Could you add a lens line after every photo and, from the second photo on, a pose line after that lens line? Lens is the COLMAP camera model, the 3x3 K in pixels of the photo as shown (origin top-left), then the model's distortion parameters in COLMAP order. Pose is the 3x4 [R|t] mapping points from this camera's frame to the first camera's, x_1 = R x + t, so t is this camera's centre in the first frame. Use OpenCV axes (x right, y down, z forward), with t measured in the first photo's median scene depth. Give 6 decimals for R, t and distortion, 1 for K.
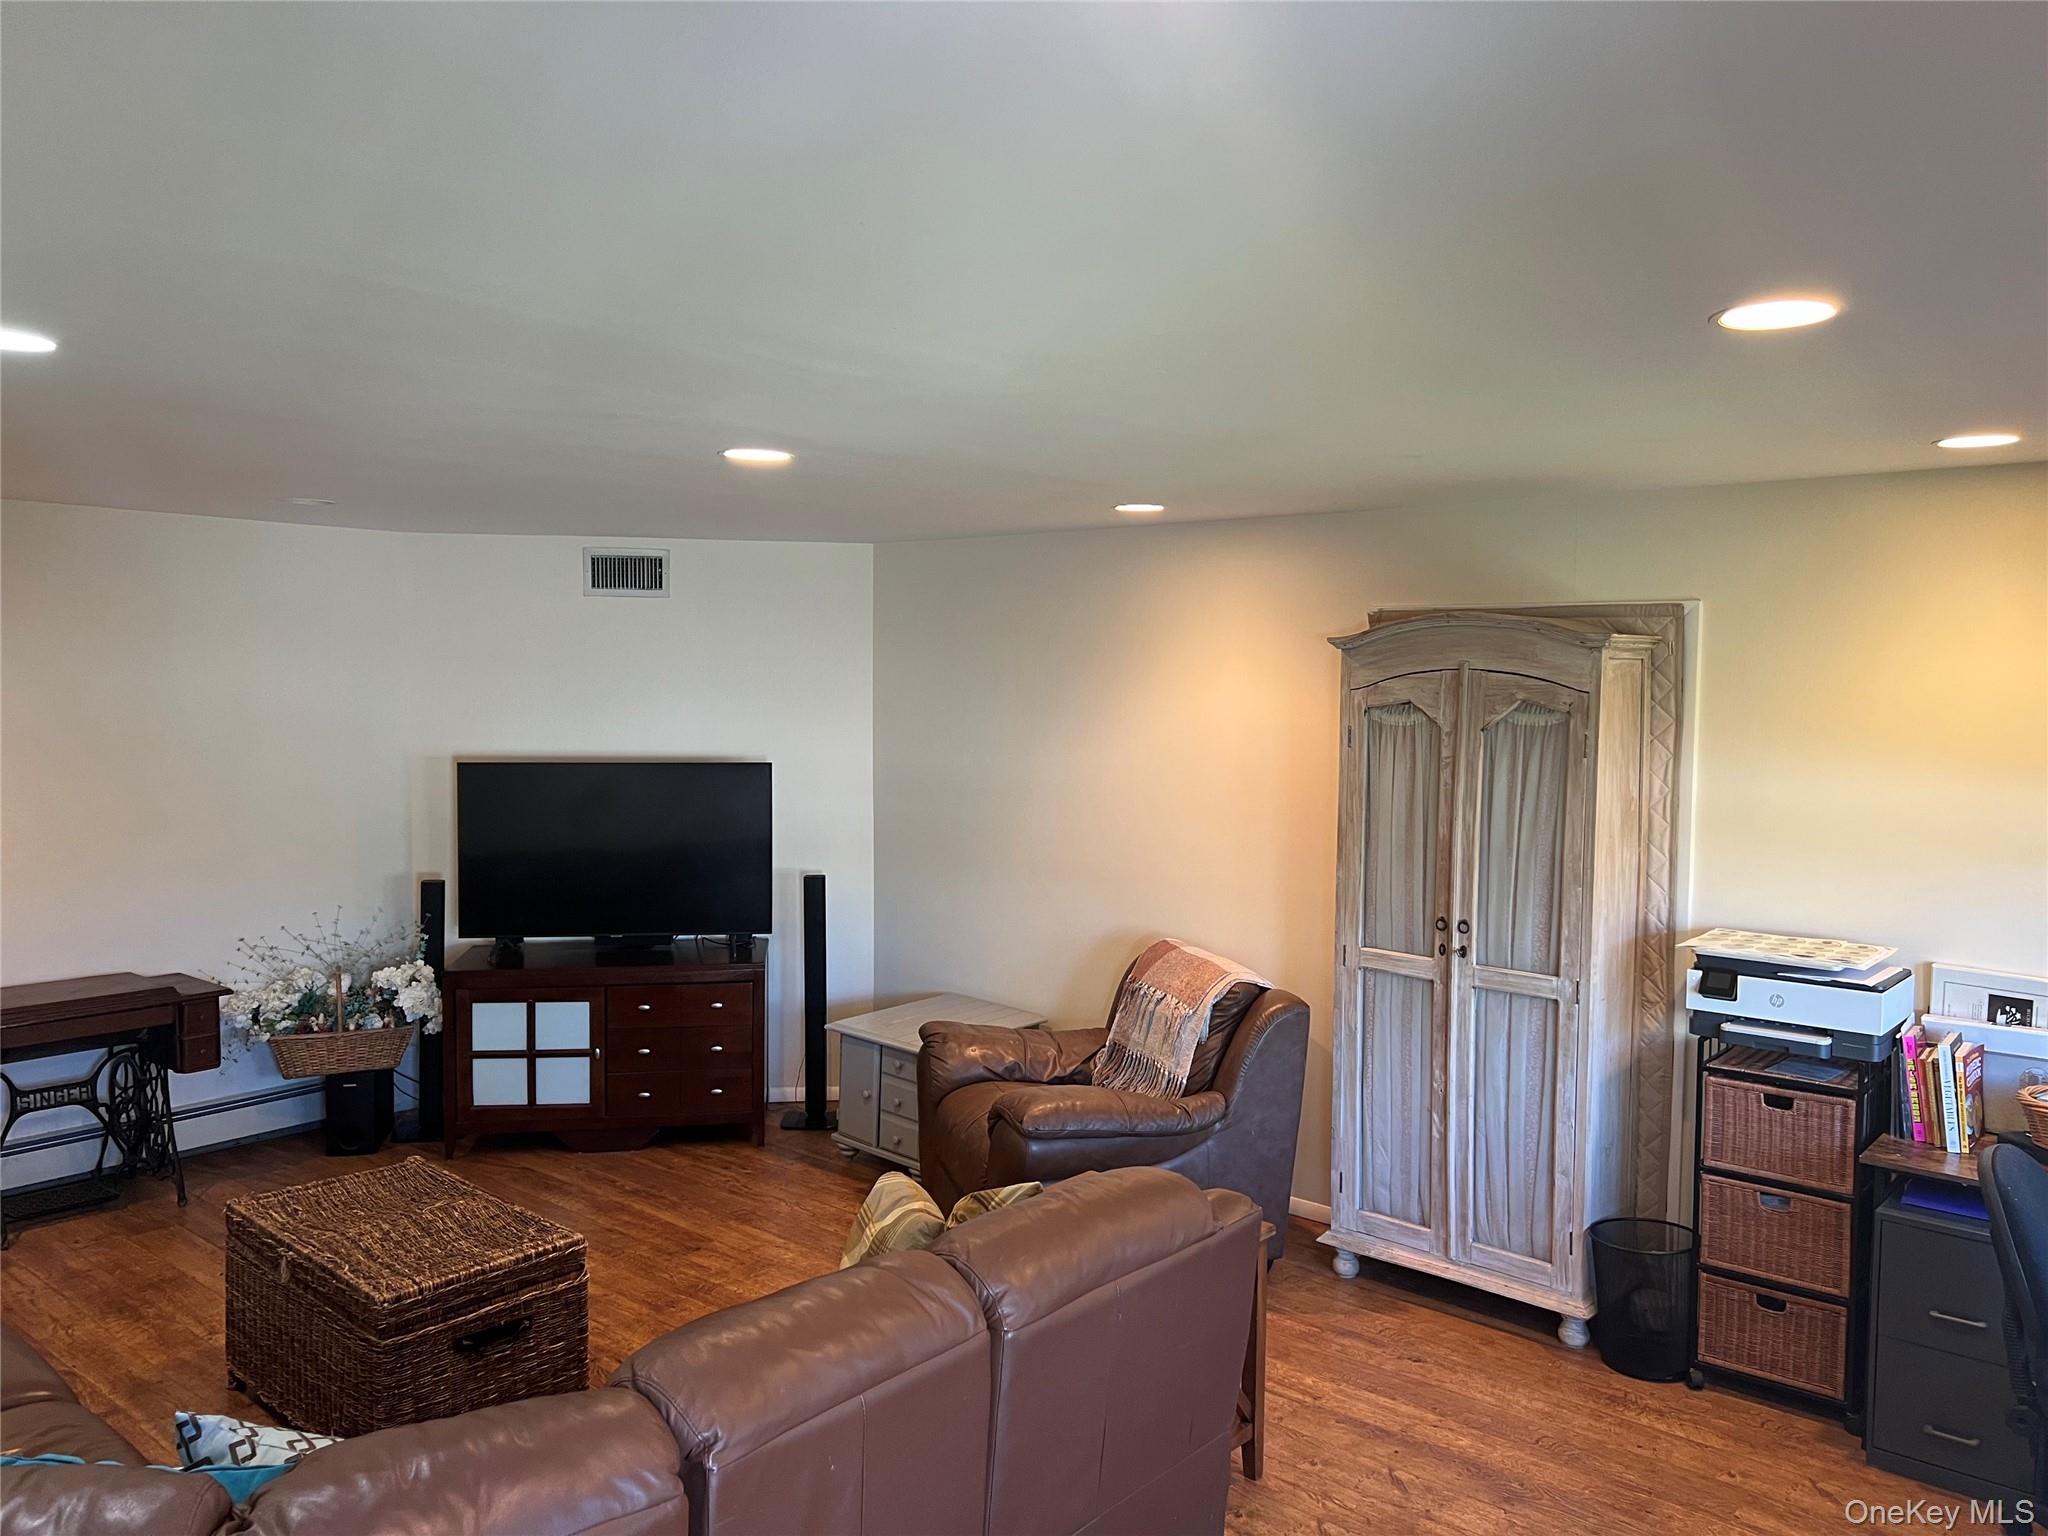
lens RADIAL K [[1541.2, 0, 1025.1], [0, 1541.2, 766.1], [0, 0, 1]] dist [0.057395, 0.002763]
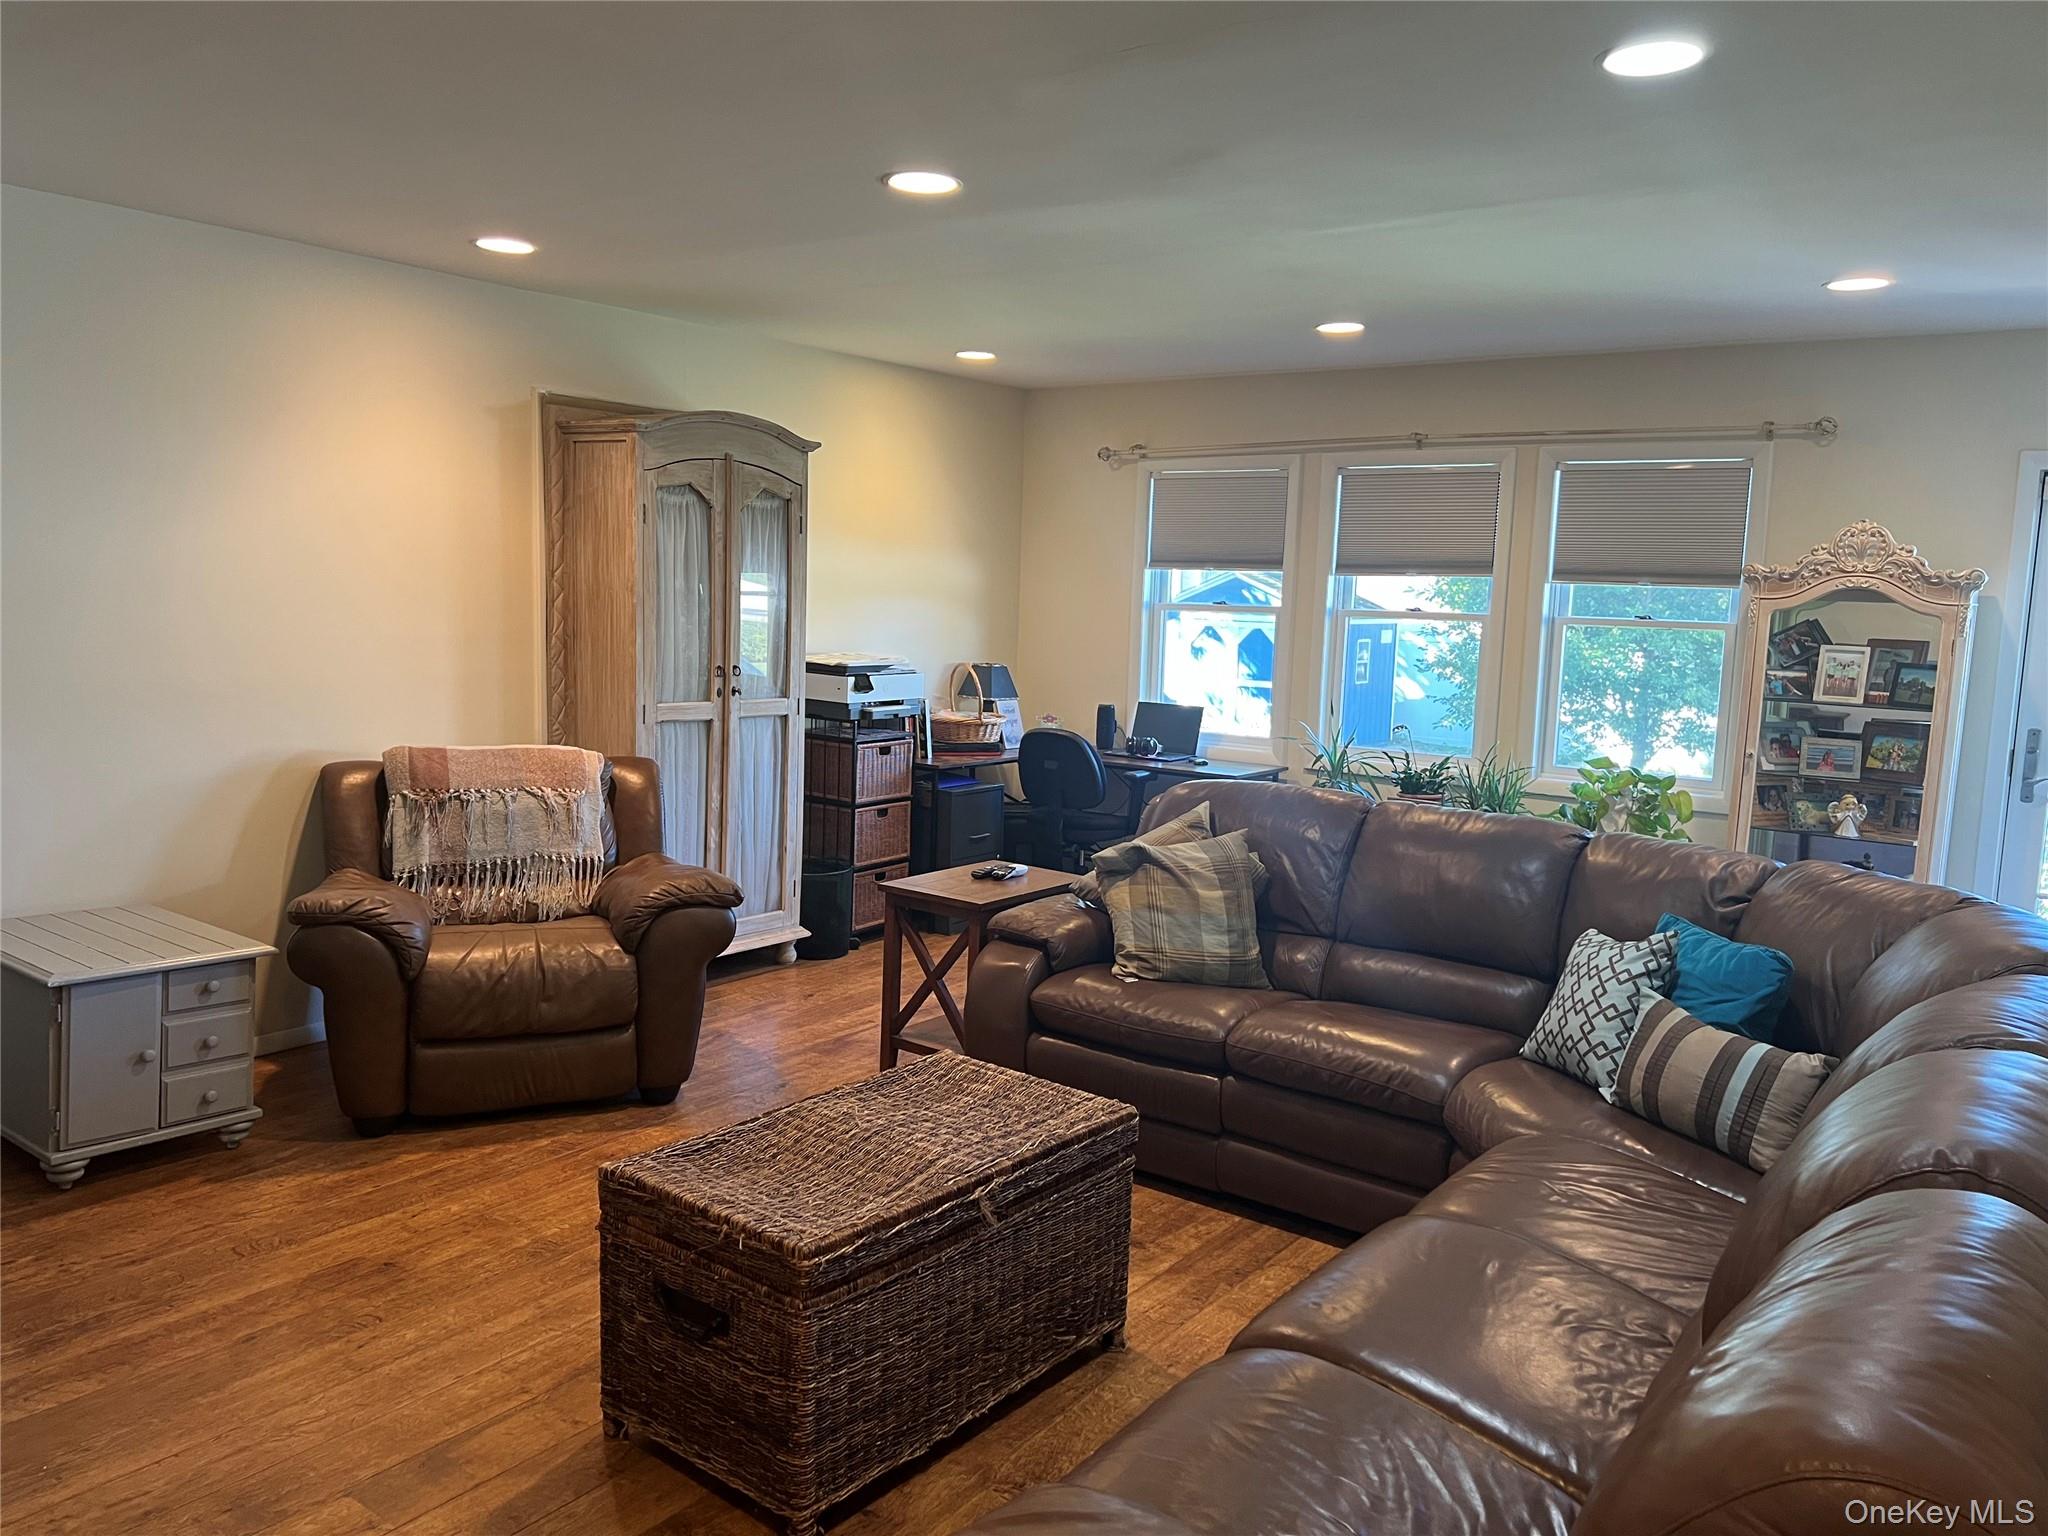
lens RADIAL K [[1541.2, 0, 1024.1], [0, 1541.2, 767.5], [0, 0, 1]] dist [0.057395, 0.002763]
pose [[-0.075008, -0.132421, 0.988351, -0.963502], [0.028978, 0.990435, 0.134899, 0.019758], [-0.996762, 0.038759, -0.070453, 0.853632]]
